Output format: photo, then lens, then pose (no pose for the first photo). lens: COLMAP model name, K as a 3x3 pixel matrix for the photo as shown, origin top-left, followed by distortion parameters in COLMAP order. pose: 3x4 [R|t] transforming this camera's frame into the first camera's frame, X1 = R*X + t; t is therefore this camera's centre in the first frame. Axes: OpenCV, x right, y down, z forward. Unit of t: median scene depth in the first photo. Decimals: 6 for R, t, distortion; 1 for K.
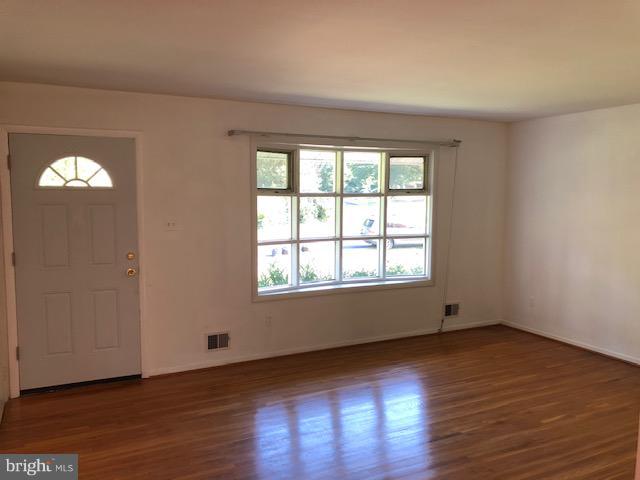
lens RADIAL K [[530.0, 0, 316.3], [0, 530.0, 239.3], [0, 0, 1]] dist [0.042097, -0.009256]
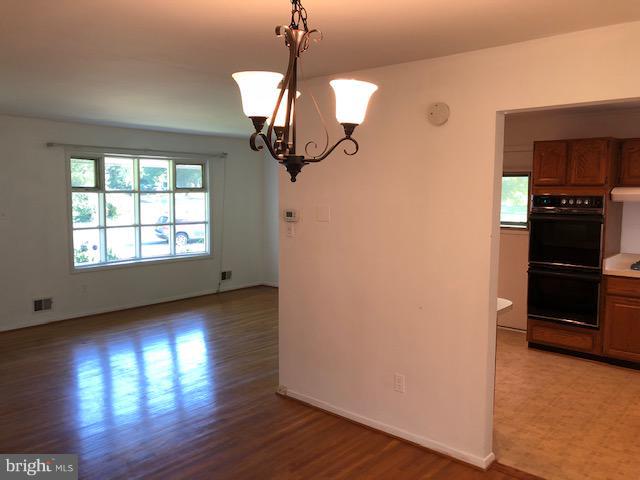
lens RADIAL K [[530.0, 0, 318.3], [0, 530.0, 237.2], [0, 0, 1]] dist [0.042097, -0.009256]
pose [[0.925801, -0.032065, 0.376650, -0.041550], [0.031488, 0.999475, 0.007689, 0.032236], [-0.376698, 0.004741, 0.926324, -0.388081]]
